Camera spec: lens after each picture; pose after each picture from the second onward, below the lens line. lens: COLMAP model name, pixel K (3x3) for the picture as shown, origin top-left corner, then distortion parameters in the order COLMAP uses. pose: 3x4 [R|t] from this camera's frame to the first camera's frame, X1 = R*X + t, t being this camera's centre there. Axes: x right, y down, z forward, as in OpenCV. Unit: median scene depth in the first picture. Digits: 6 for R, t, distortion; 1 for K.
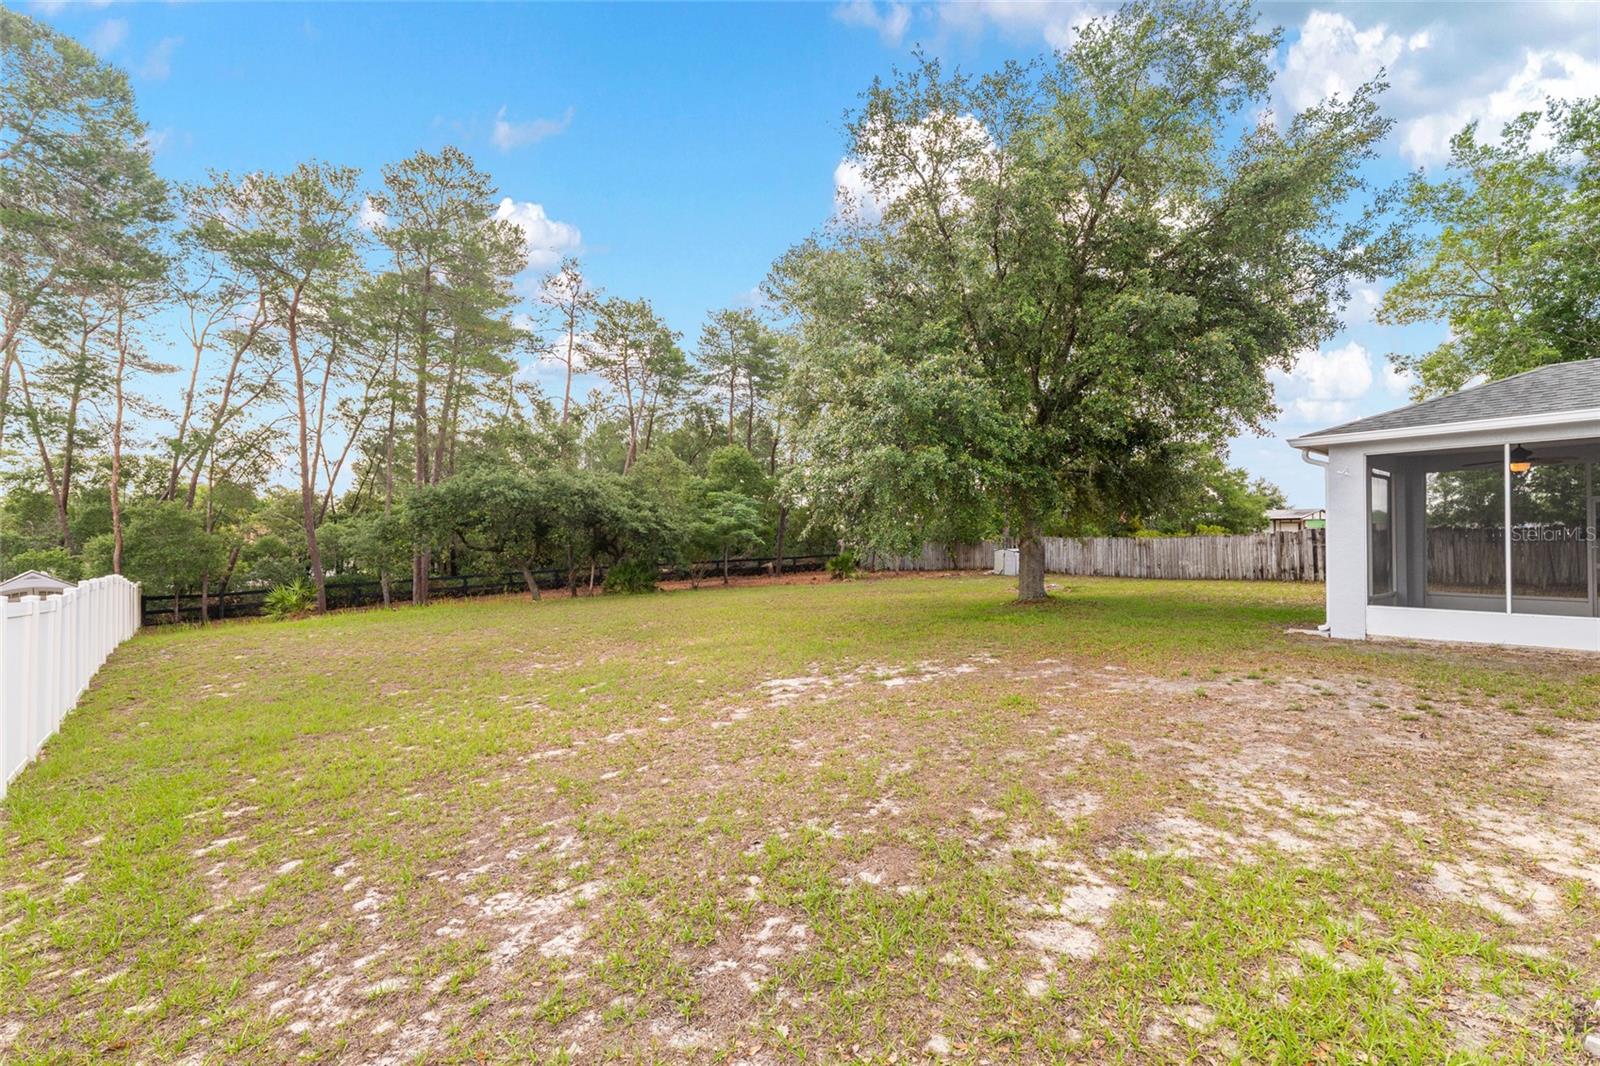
lens RADIAL K [[694.7, 0, 808.0], [0, 694.7, 536.9], [0, 0, 1]] dist [-0.003250, -0.000159]
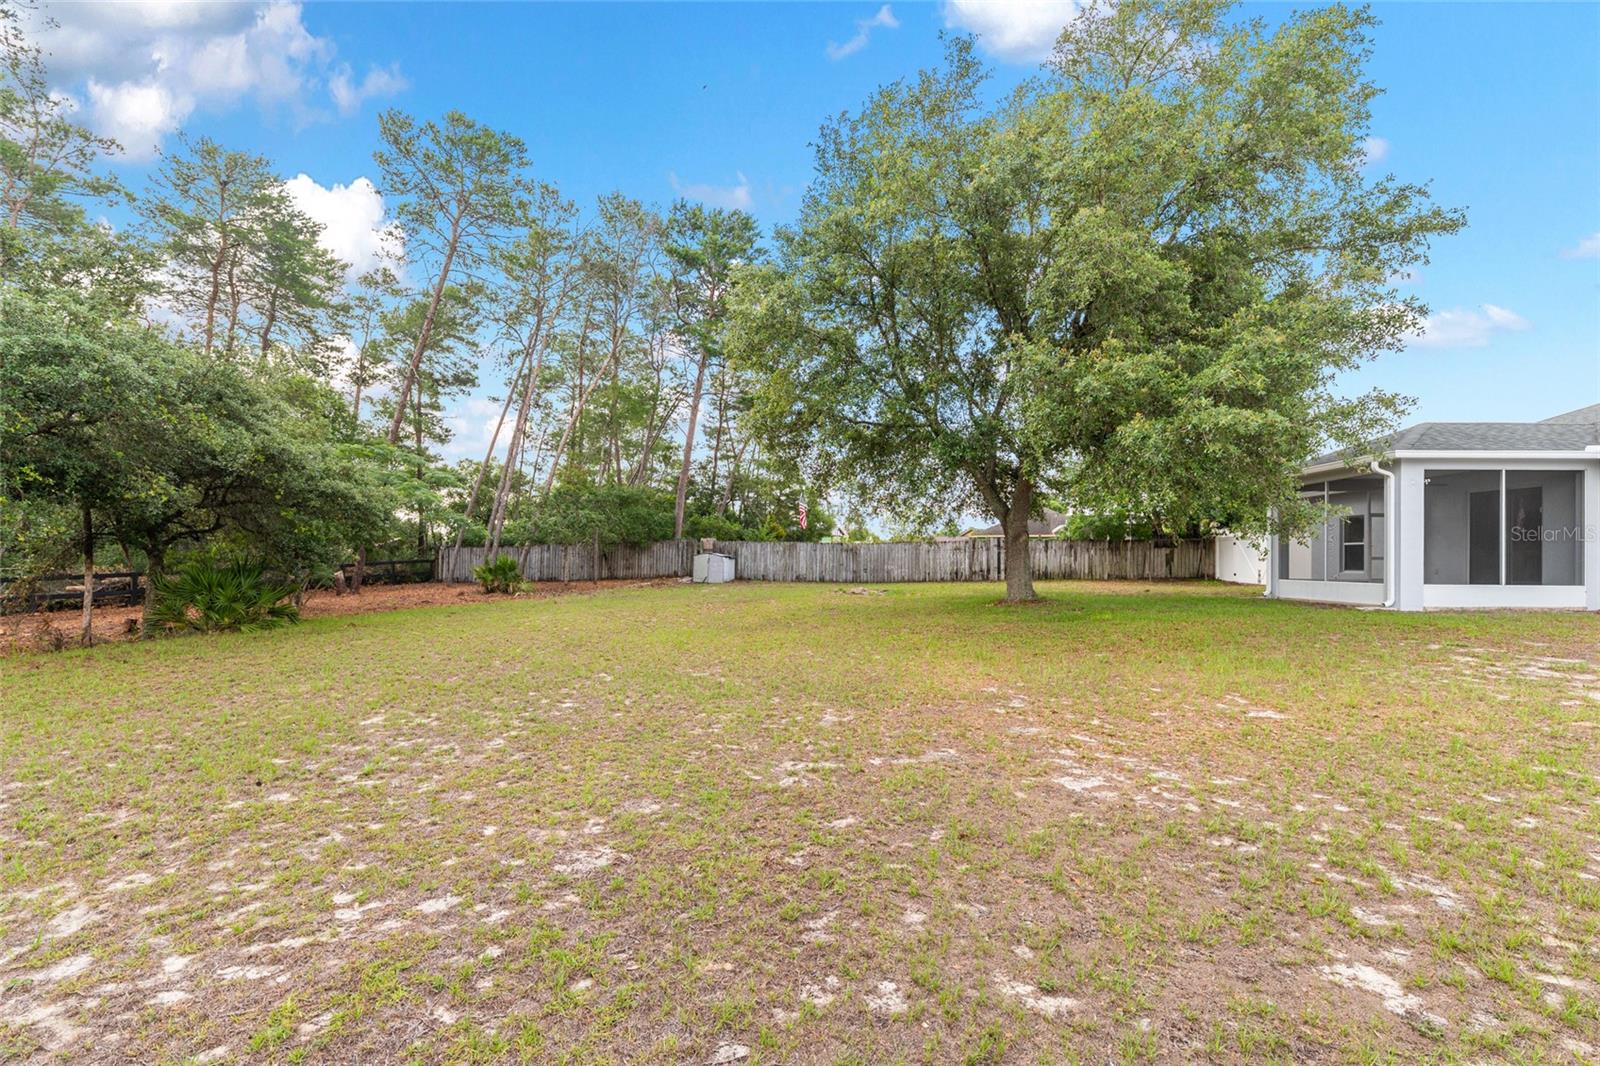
lens RADIAL K [[694.7, 0, 808.6], [0, 694.7, 556.8], [0, 0, 1]] dist [-0.003250, -0.000159]
pose [[0.666391, 0.013322, 0.745483, -0.393469], [-0.017423, 0.999846, -0.002293, 0.029379], [-0.745399, -0.011461, 0.666521, 0.419835]]
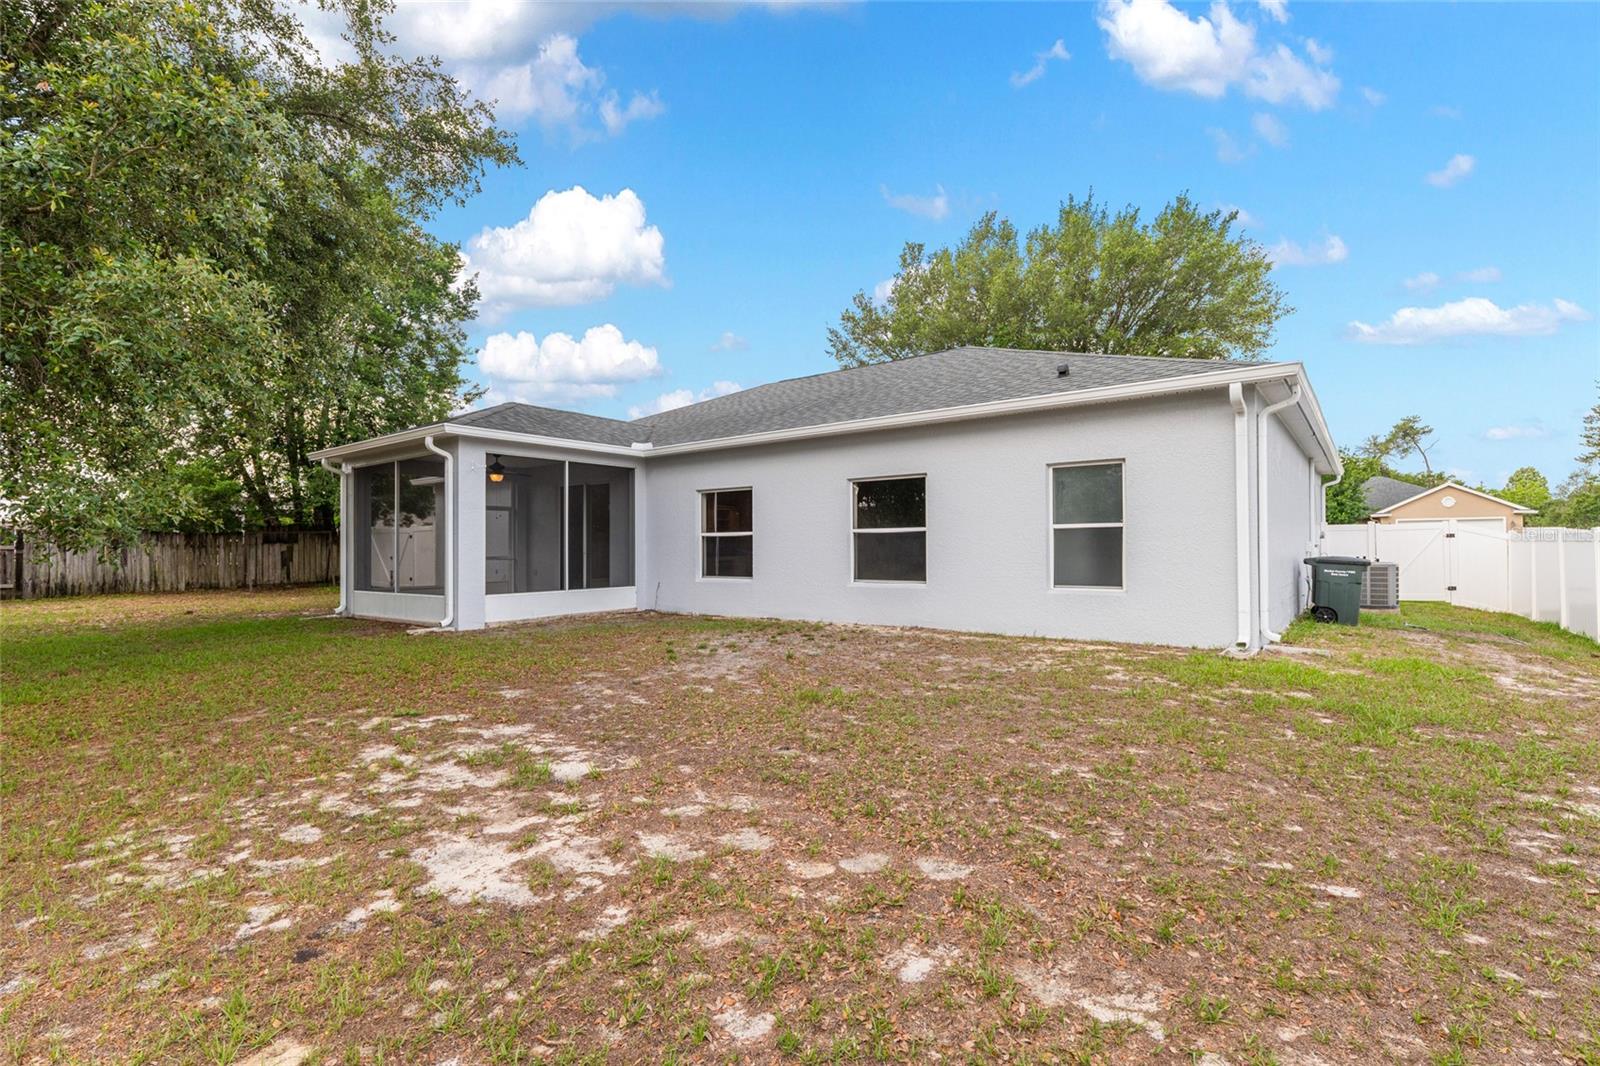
lens RADIAL K [[747.7, 0, 790.3], [0, 747.7, 537.1], [0, 0, 1]] dist [-0.003487, -0.000008]
pose [[-0.219477, 0.022050, 0.975368, -0.168562], [0.001950, 0.999752, -0.022163, 0.015452], [-0.975616, -0.002962, -0.219466, 0.337757]]
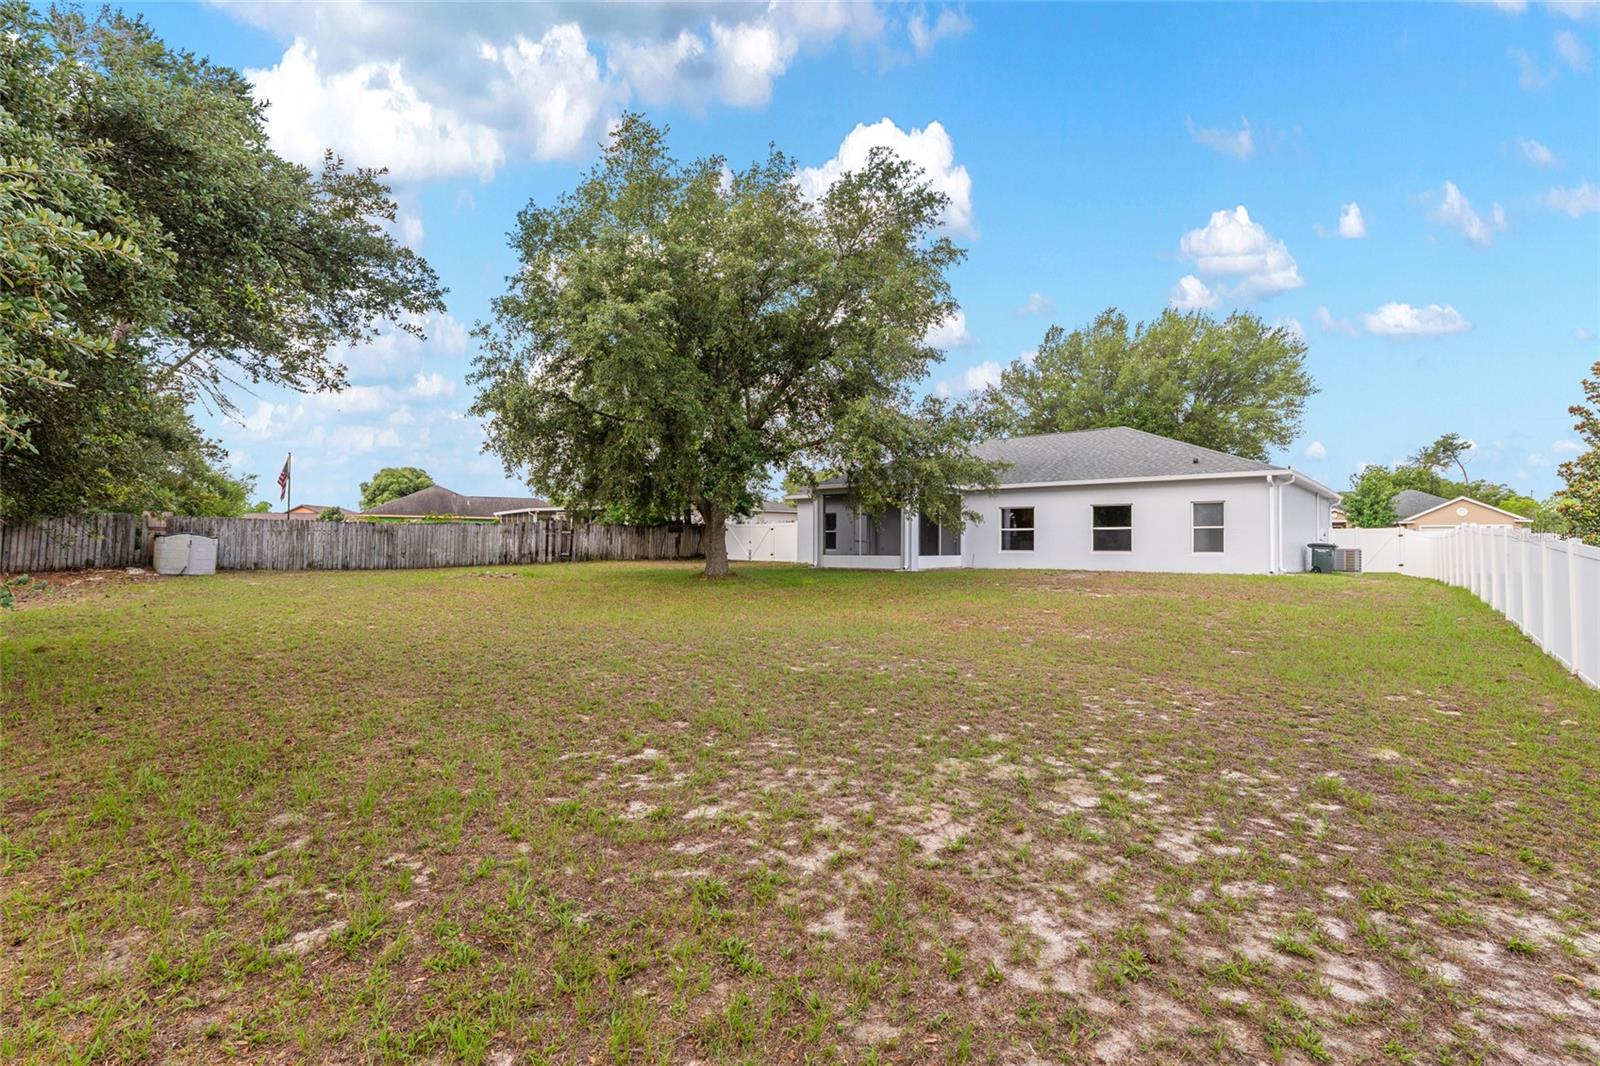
lens RADIAL K [[747.7, 0, 798.5], [0, 747.7, 536.1], [0, 0, 1]] dist [-0.003487, -0.000008]
pose [[-0.171110, 0.018427, 0.985080, -0.650005], [-0.011642, 0.999717, -0.020723, 0.037089], [-0.985183, -0.015014, -0.170847, 0.759429]]
